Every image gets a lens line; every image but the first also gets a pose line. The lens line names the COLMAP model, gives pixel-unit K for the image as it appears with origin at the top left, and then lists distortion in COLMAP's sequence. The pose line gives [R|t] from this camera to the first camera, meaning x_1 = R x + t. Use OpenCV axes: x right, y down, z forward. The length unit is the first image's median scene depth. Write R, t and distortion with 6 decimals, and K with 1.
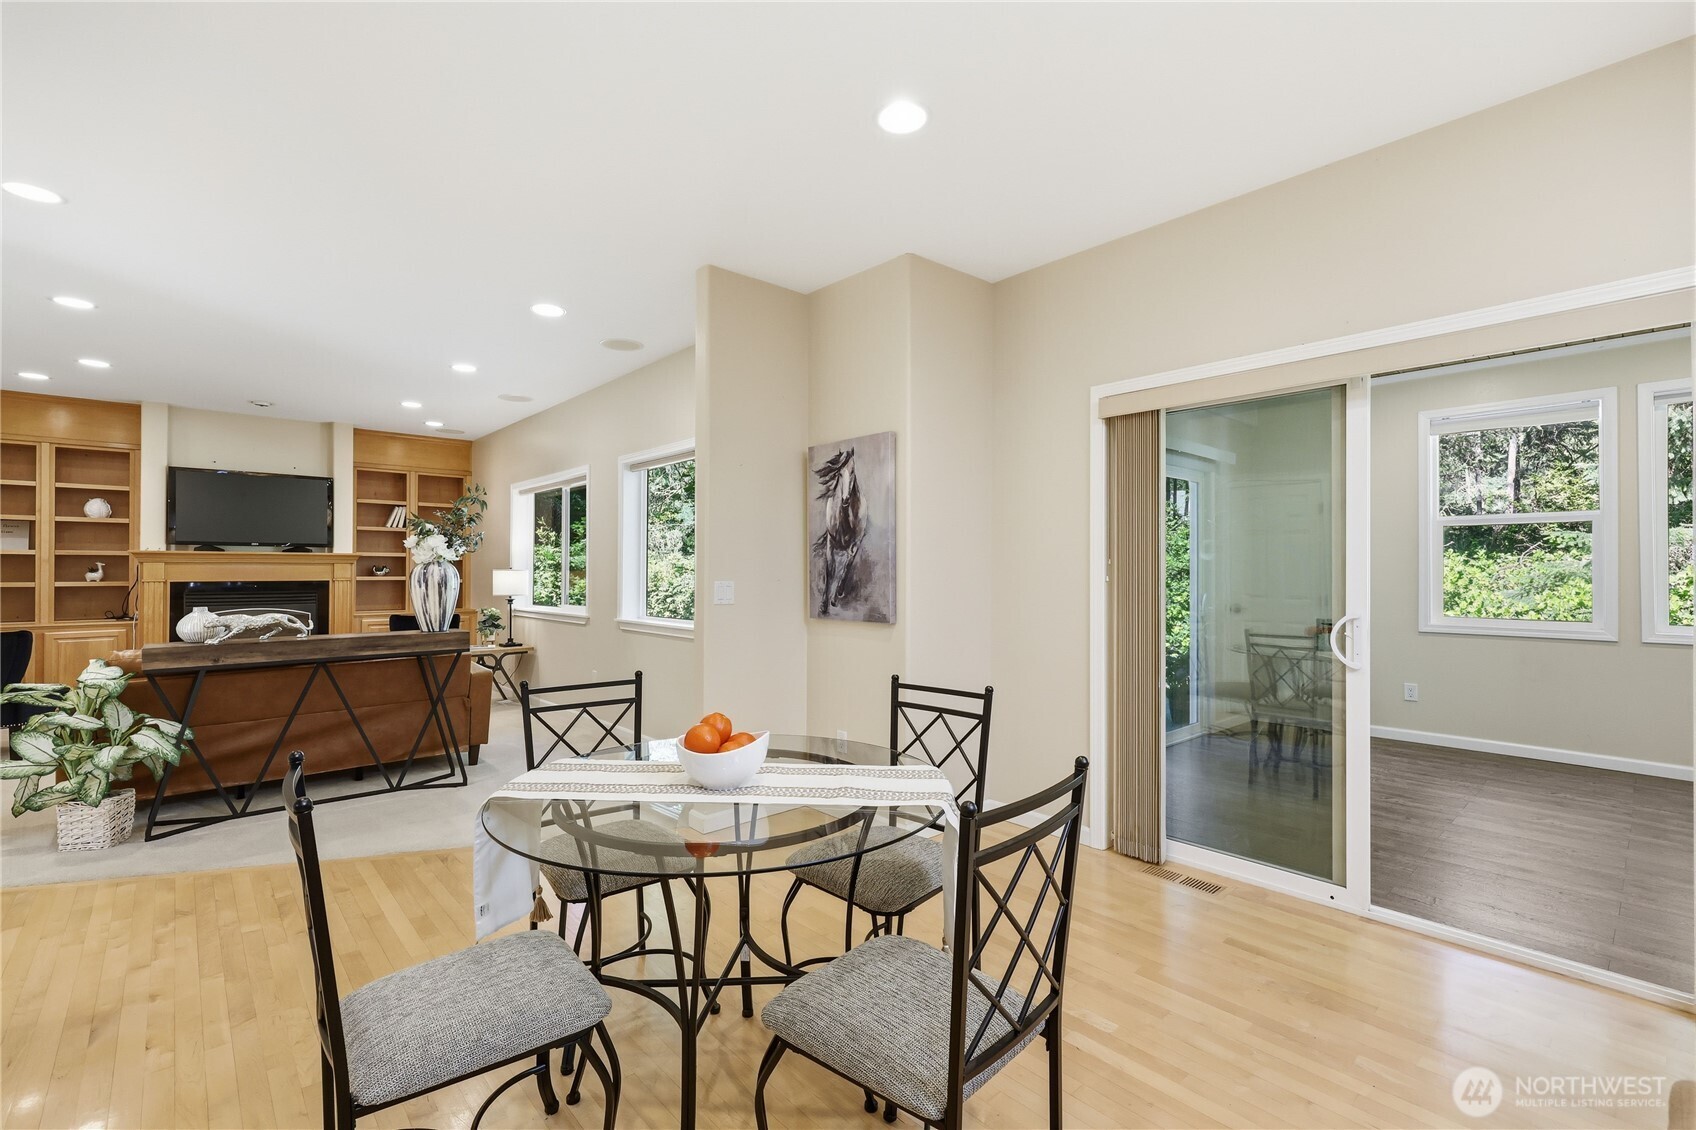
lens RADIAL K [[769.9, 0, 848.0], [0, 769.9, 565.0], [0, 0, 1]] dist [0.003200, 0.000410]
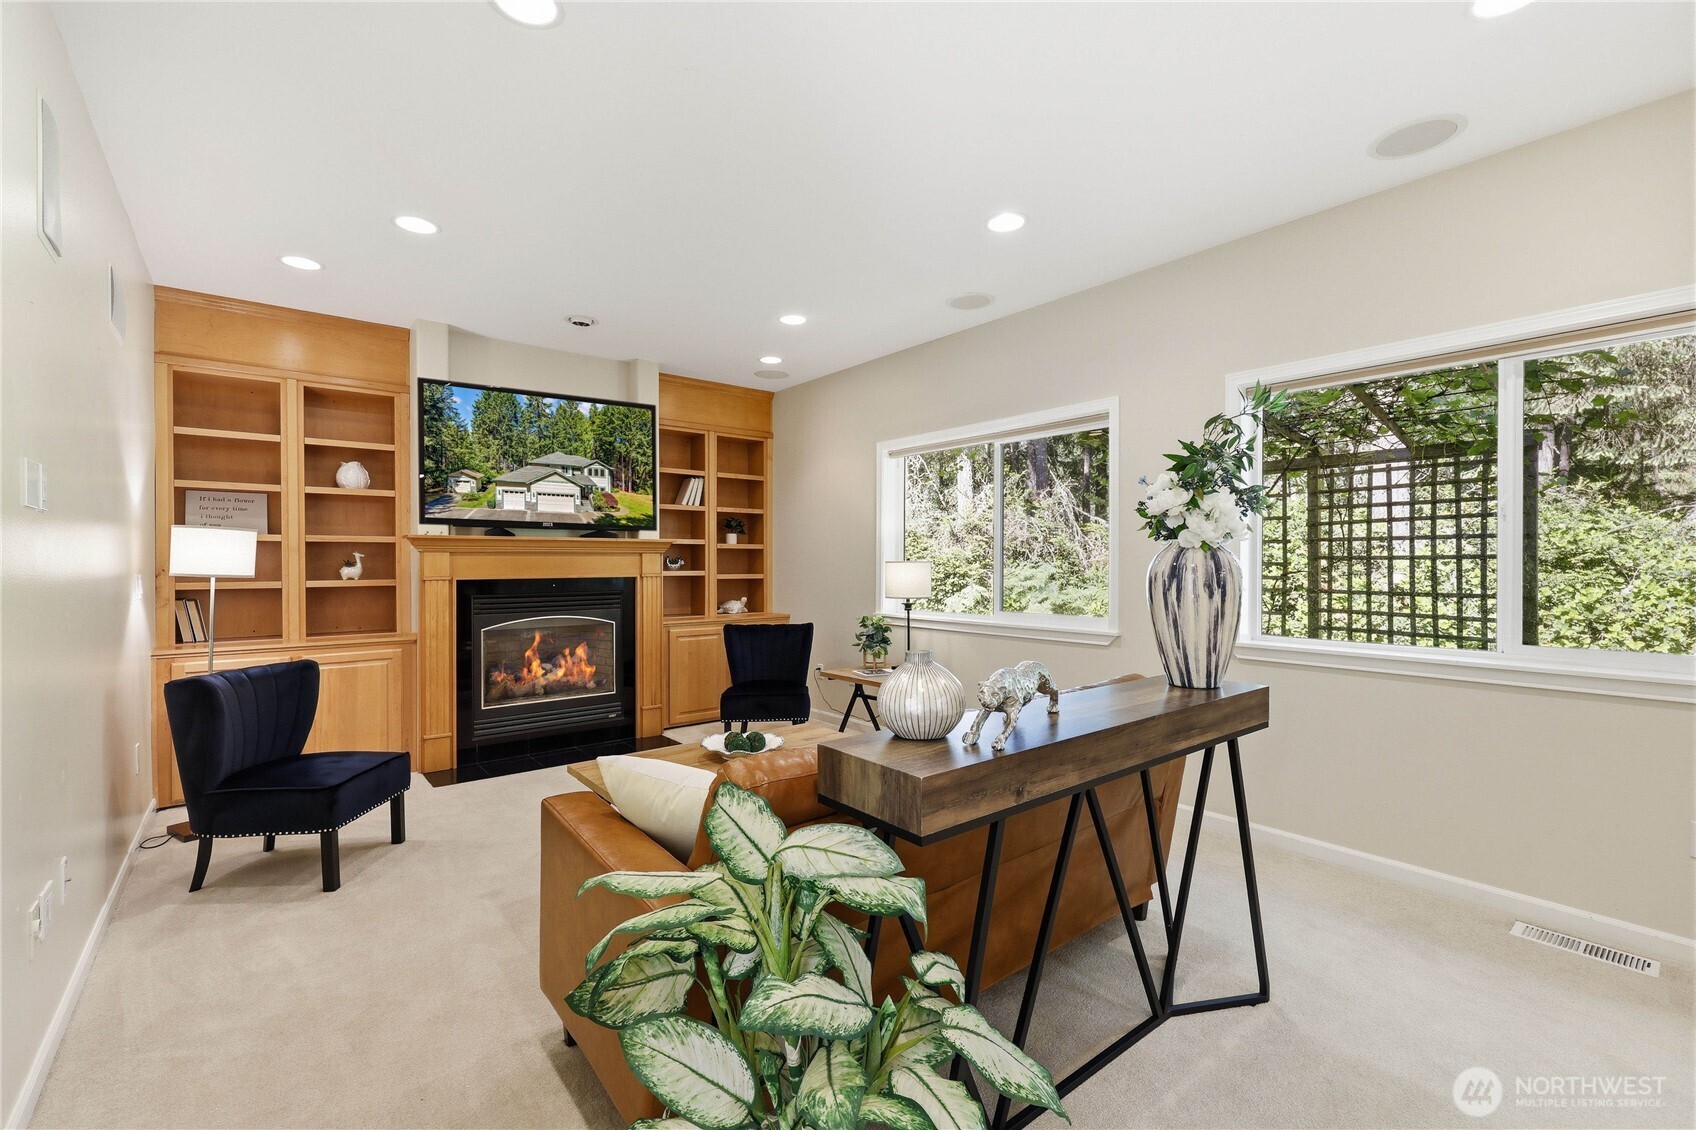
lens RADIAL K [[744.2, 0, 848.0], [0, 744.2, 565.0], [0, 0, 1]] dist [0.001356, 0.000010]
pose [[0.998865, -0.003400, -0.047519, -0.488616], [0.003949, 0.999927, 0.011452, 0.001951], [0.047477, -0.011627, 0.998805, 0.340803]]
